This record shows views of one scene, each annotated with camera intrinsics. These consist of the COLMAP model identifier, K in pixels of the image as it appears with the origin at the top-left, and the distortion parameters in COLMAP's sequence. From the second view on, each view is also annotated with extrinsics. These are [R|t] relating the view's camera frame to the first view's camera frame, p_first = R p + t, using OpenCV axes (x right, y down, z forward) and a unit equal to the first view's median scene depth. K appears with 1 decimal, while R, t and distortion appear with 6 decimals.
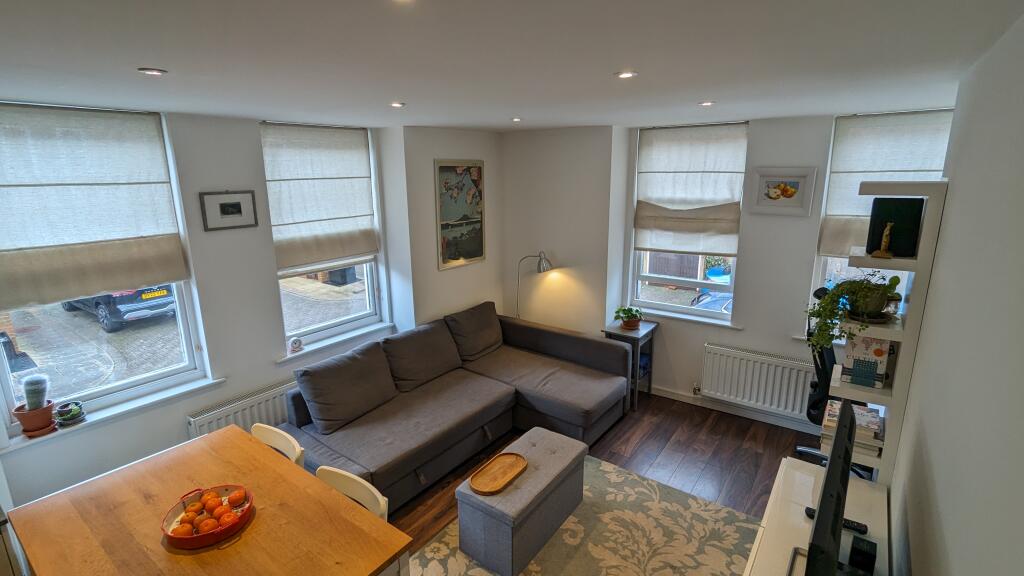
lens RADIAL K [[481.6, 0, 512.8], [0, 481.6, 283.7], [0, 0, 1]] dist [0.000310, -0.000398]
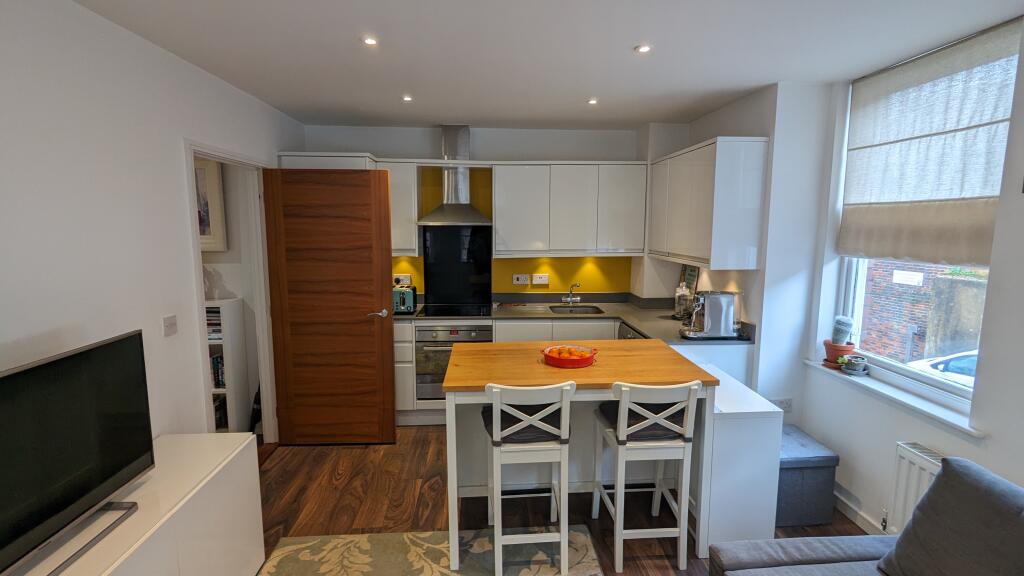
lens RADIAL K [[481.6, 0, 512.8], [0, 481.6, 283.7], [0, 0, 1]] dist [0.000310, -0.000398]
pose [[-0.766919, 0.090684, -0.635305, 0.189532], [-0.139989, 0.942485, 0.303521, -0.071281], [0.626290, 0.321712, -0.710115, 0.796366]]
